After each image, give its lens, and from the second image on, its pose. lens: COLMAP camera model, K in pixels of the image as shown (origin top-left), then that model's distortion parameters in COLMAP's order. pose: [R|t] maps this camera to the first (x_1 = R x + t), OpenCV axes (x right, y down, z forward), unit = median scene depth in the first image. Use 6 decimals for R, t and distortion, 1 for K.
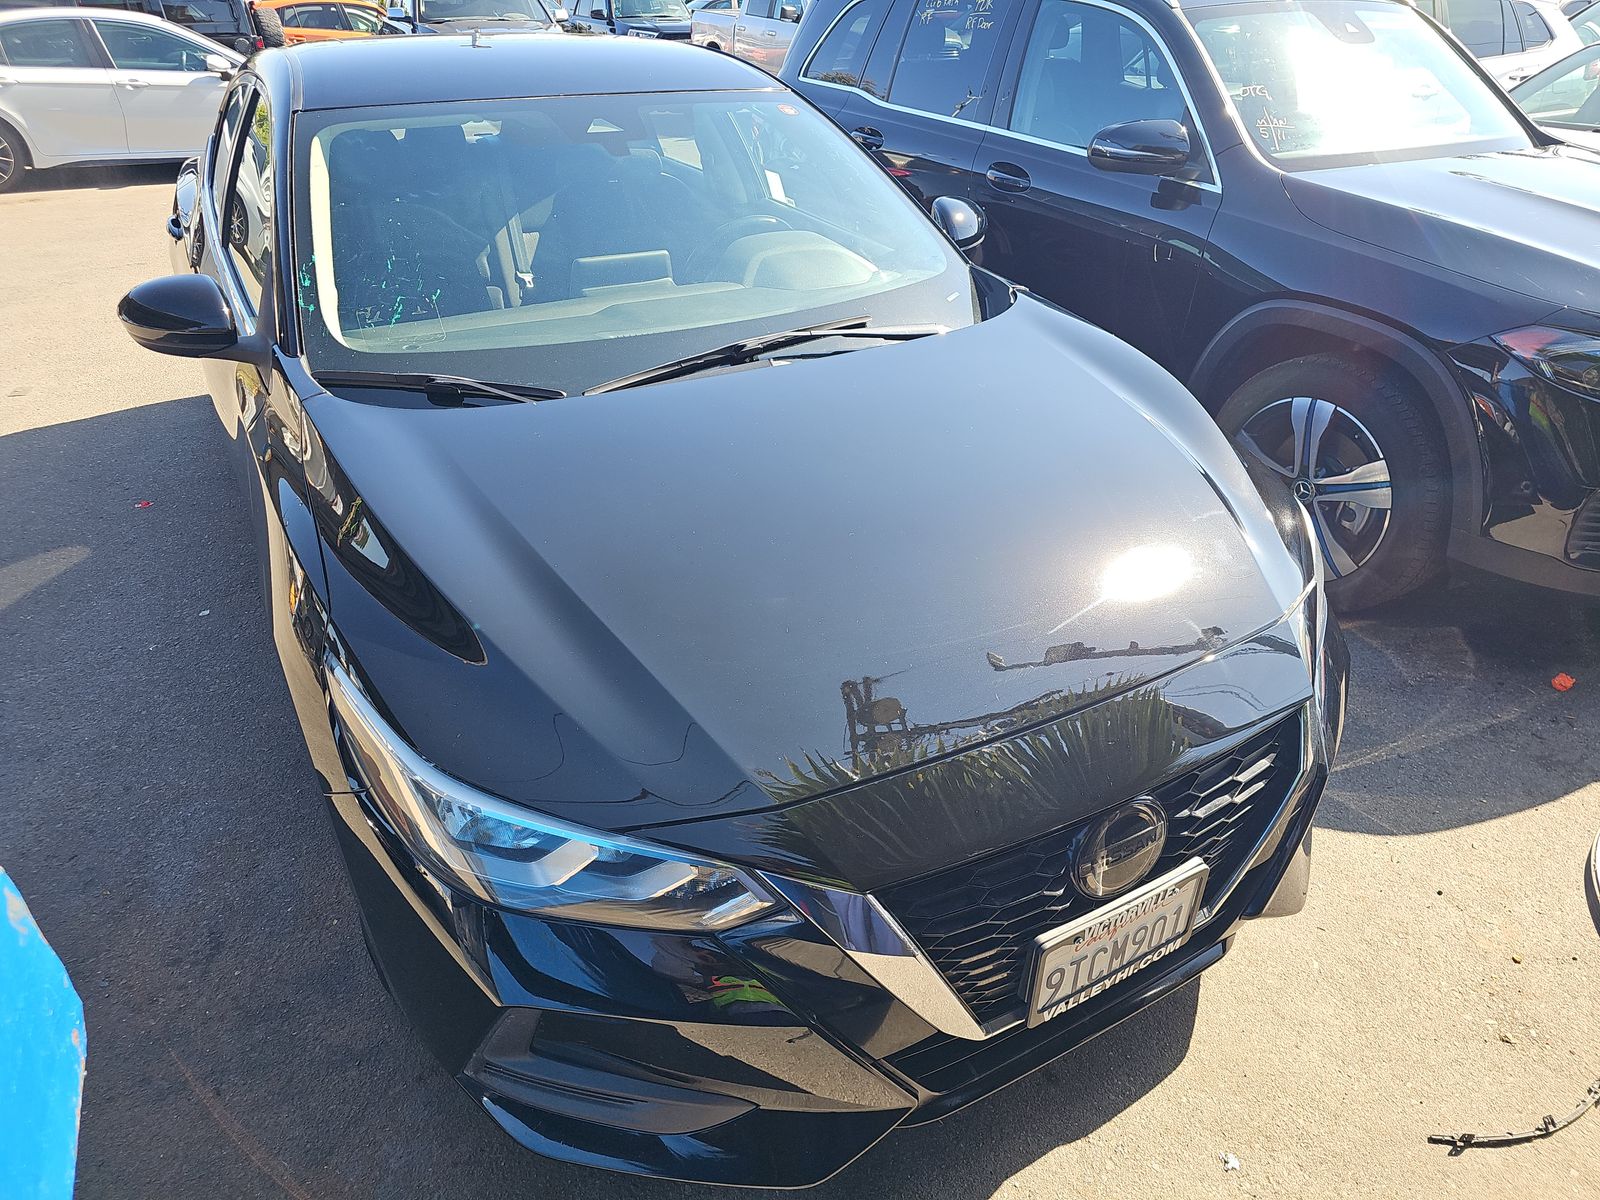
lens RADIAL K [[1080.3, 0, 800.0], [0, 1080.3, 600.0], [0, 0, 1]] dist [0.010018, -0.002105]
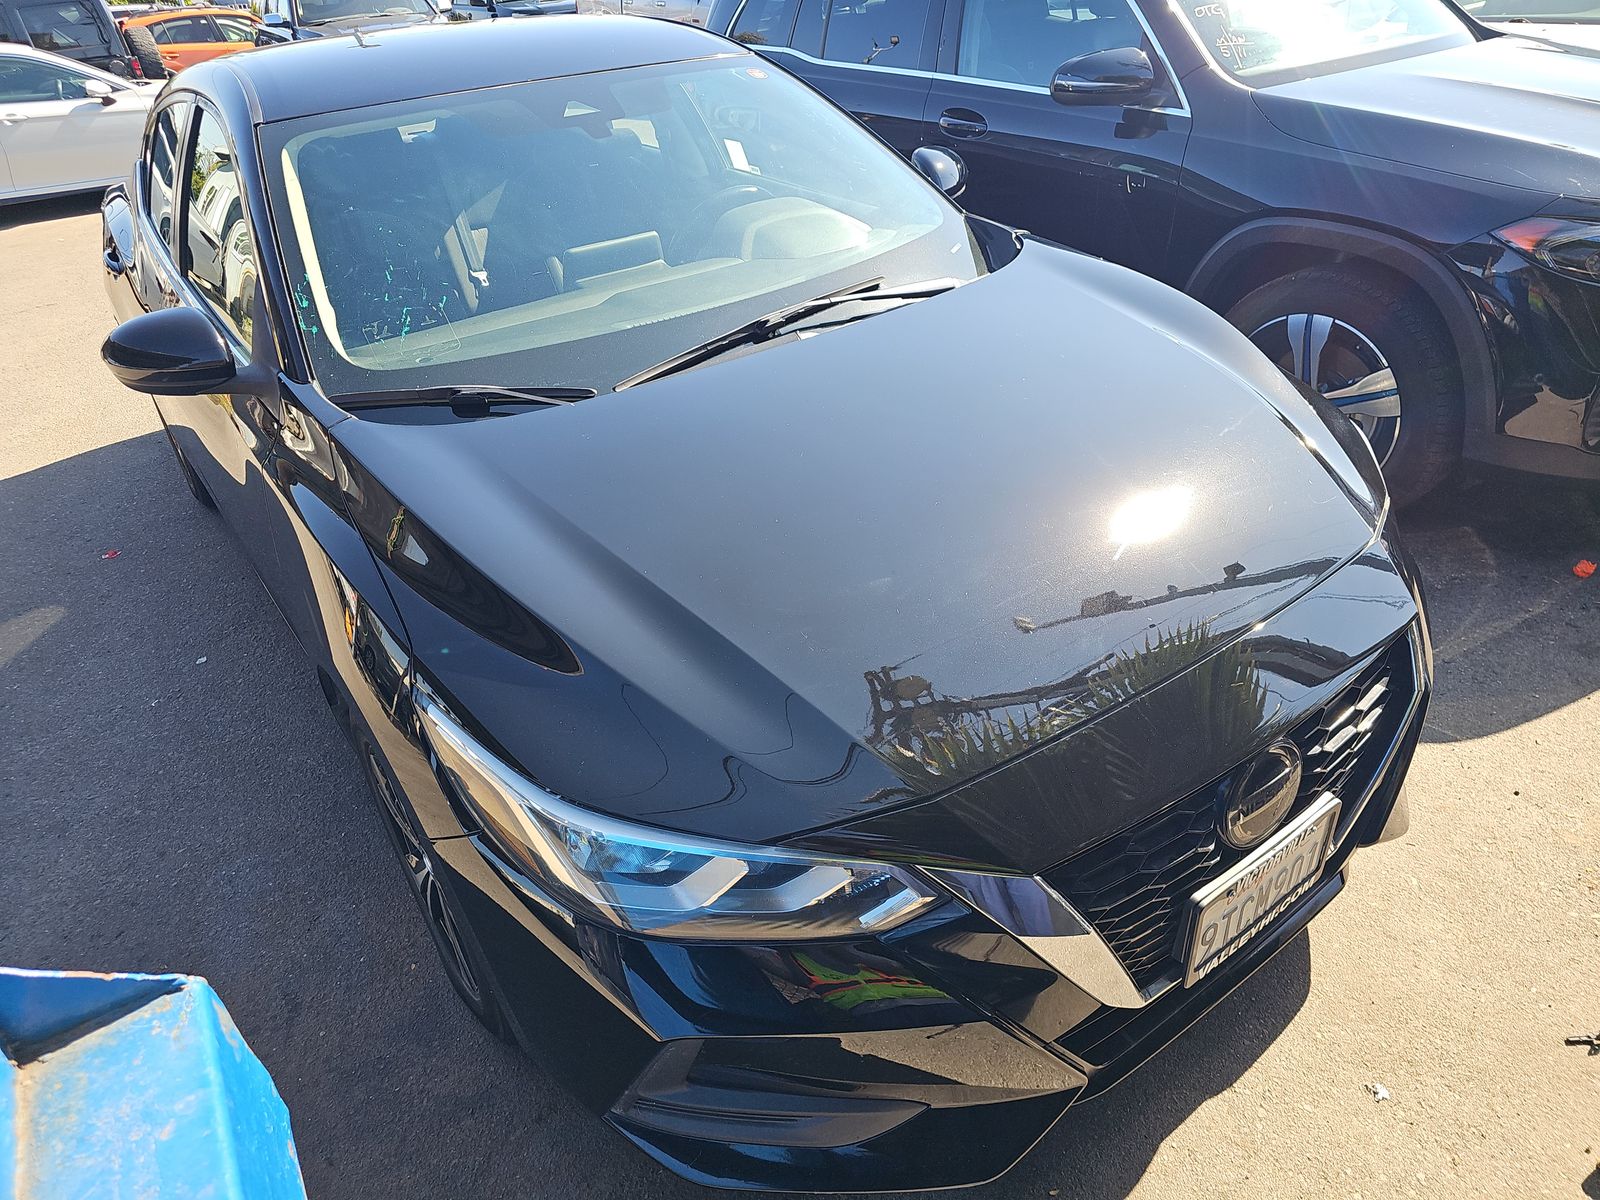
lens RADIAL K [[1065.0, 0, 725.7], [0, 1065.0, 583.0], [0, 0, 1]] dist [0.016717, -0.011770]
pose [[0.992421, -0.115823, 0.041062, -0.152490], [0.115222, 0.993199, 0.016727, -0.023009], [-0.042720, -0.011869, 0.999017, 0.048165]]
